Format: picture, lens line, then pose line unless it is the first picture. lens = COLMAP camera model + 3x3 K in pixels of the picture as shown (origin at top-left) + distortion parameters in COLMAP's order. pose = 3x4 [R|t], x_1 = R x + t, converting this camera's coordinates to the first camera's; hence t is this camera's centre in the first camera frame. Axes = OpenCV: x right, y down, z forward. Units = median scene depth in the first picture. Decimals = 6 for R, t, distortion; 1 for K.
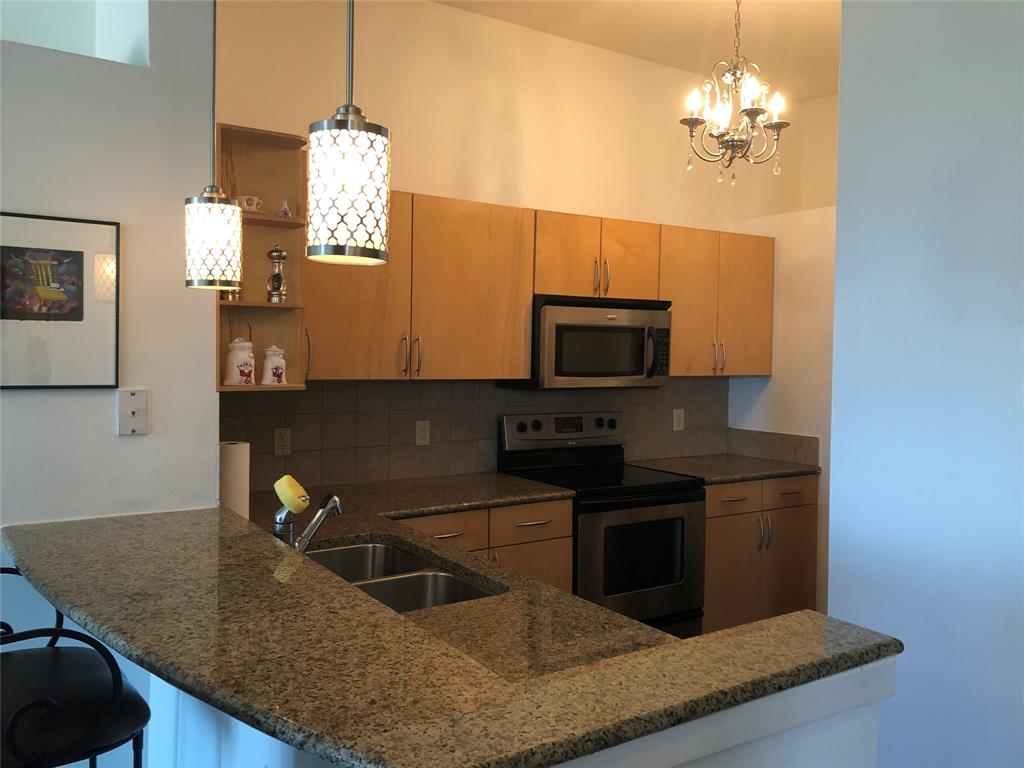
lens RADIAL K [[837.6, 0, 514.5], [0, 837.6, 376.4], [0, 0, 1]] dist [0.076490, -0.118139]
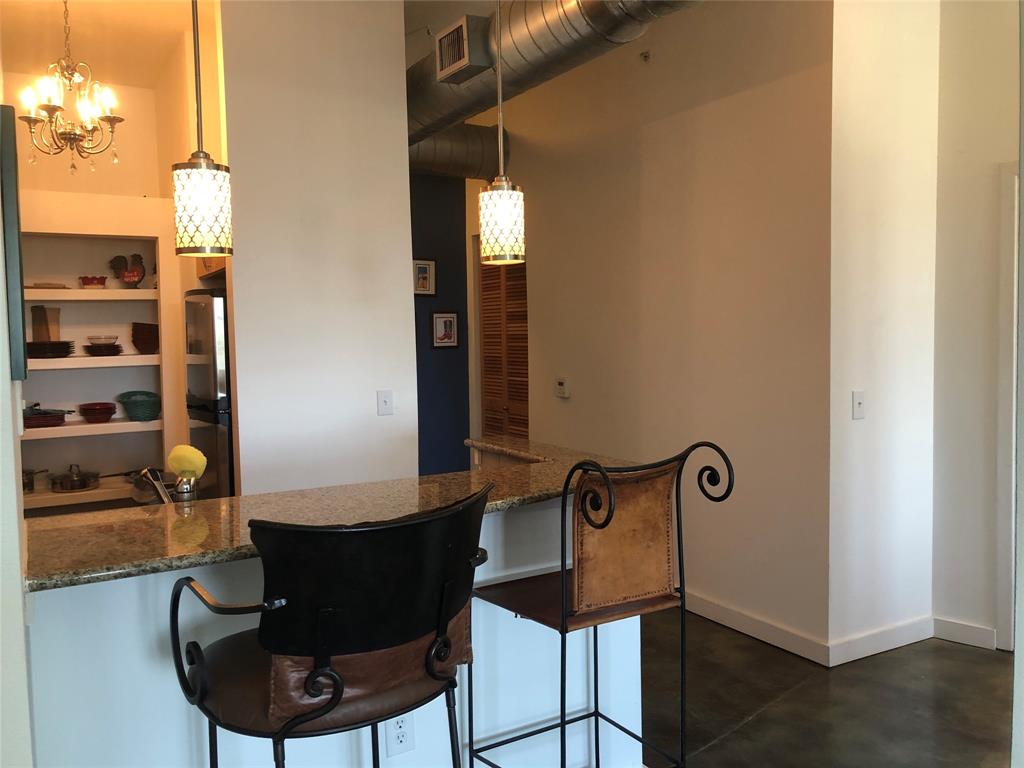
lens RADIAL K [[837.6, 0, 514.5], [0, 837.6, 376.4], [0, 0, 1]] dist [0.076490, -0.118139]
pose [[0.066780, -0.072758, 0.995111, -1.190969], [0.054058, 0.996137, 0.069205, -0.010599], [-0.996302, 0.049172, 0.070456, 0.514063]]
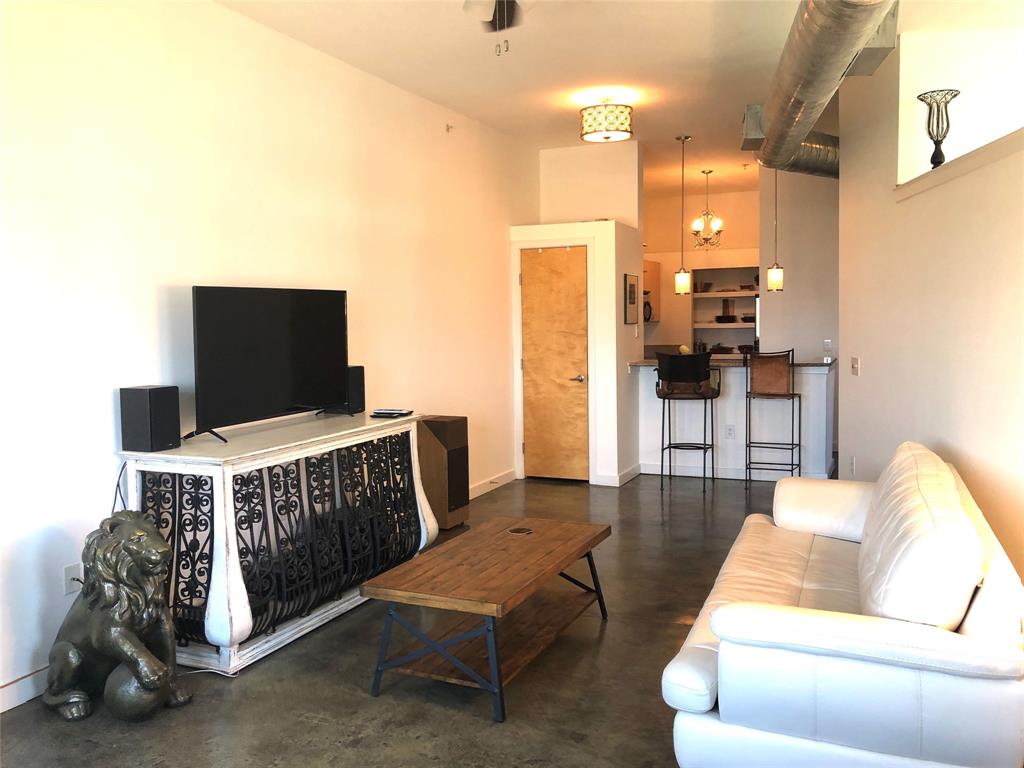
lens RADIAL K [[837.6, 0, 514.5], [0, 837.6, 376.4], [0, 0, 1]] dist [0.076490, -0.118139]
pose [[0.844203, -0.068932, 0.531573, -2.736588], [0.049754, 0.997492, 0.050336, 0.031782], [-0.533710, -0.016046, 0.845516, -1.634375]]
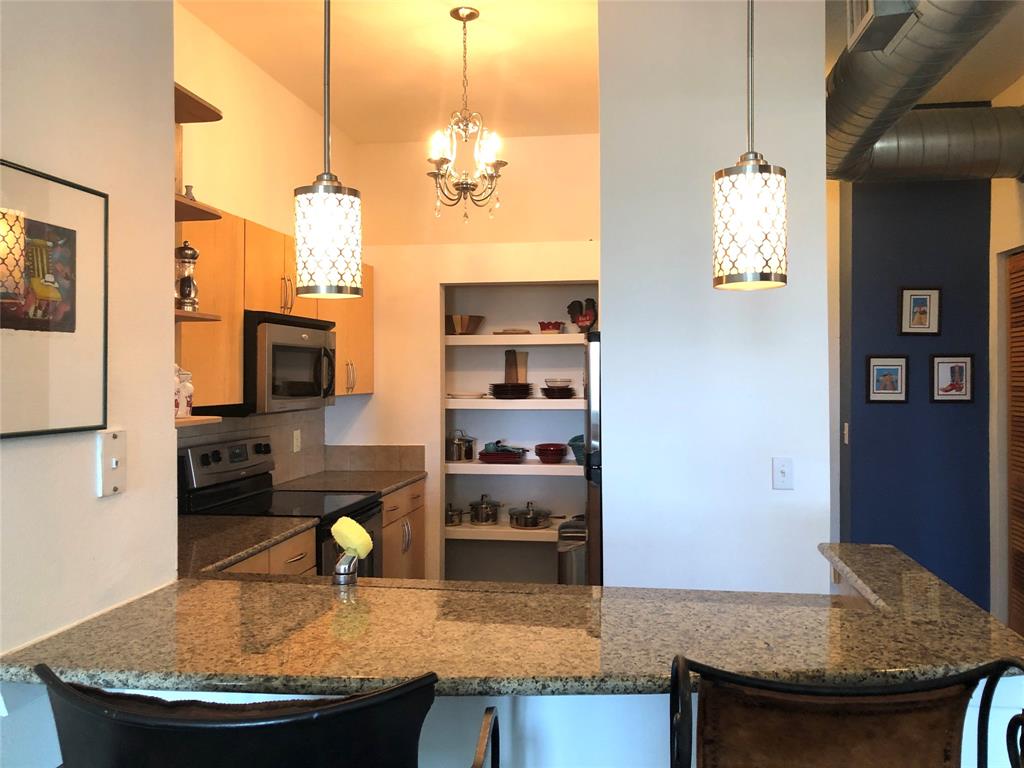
lens RADIAL K [[837.6, 0, 514.5], [0, 837.6, 376.4], [0, 0, 1]] dist [0.076490, -0.118139]
pose [[0.682597, -0.018322, 0.730565, -0.749131], [0.037791, 0.999233, -0.010250, -0.009705], [-0.729817, 0.034606, 0.682766, 0.274412]]
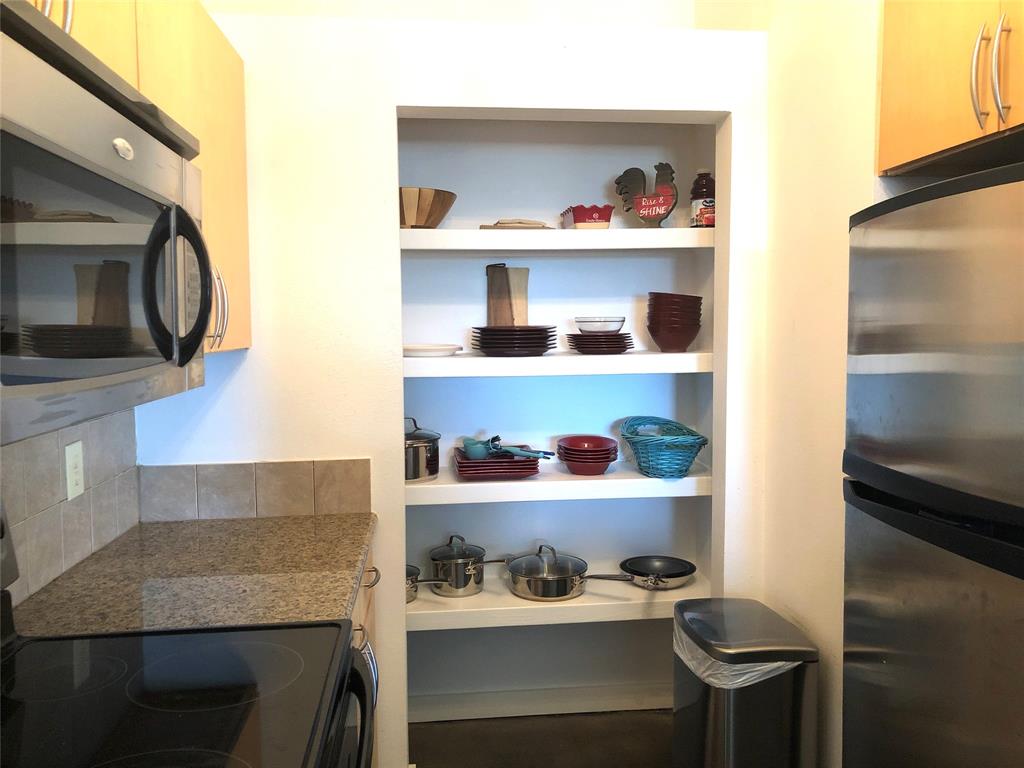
lens RADIAL K [[841.7, 0, 515.9], [0, 841.7, 381.4], [0, 0, 1]] dist [0.073258, -0.199955]
pose [[0.463530, -0.077212, 0.882711, -0.121658], [0.048182, 0.996919, 0.061901, -0.009590], [-0.884770, 0.013838, 0.465822, 1.327560]]
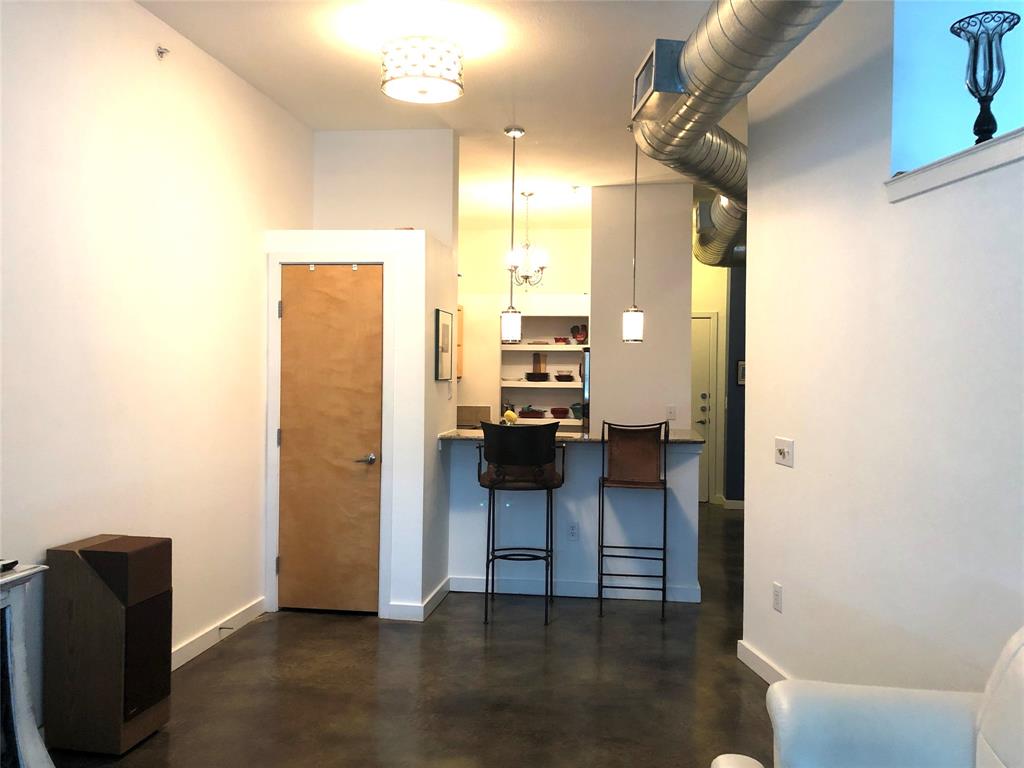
lens RADIAL K [[837.6, 0, 514.5], [0, 837.6, 376.4], [0, 0, 1]] dist [0.076490, -0.118139]
pose [[0.670878, -0.013031, 0.741453, -2.168156], [0.024131, 0.999700, -0.004264, 0.018987], [-0.741175, 0.020753, 0.670991, -0.788584]]
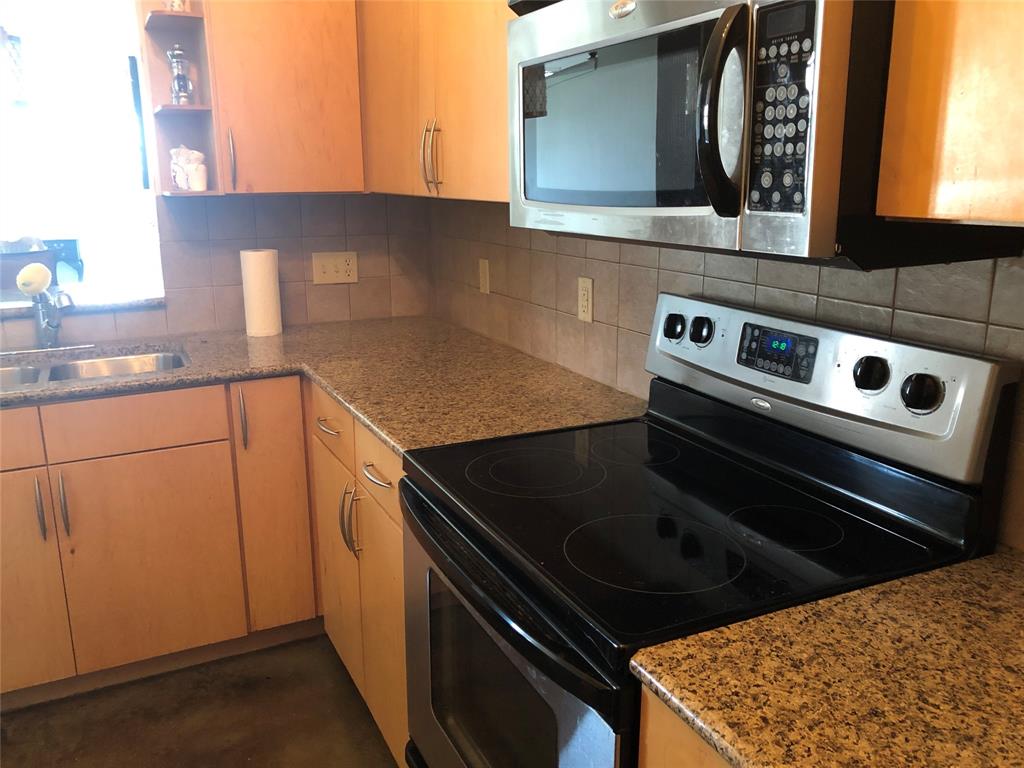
lens RADIAL K [[837.6, 0, 514.5], [0, 837.6, 376.4], [0, 0, 1]] dist [0.076490, -0.118139]
pose [[-0.146099, 0.211957, -0.966297, 0.794491], [-0.026933, 0.975563, 0.218062, -0.009951], [0.988903, 0.057884, -0.136820, 1.760354]]
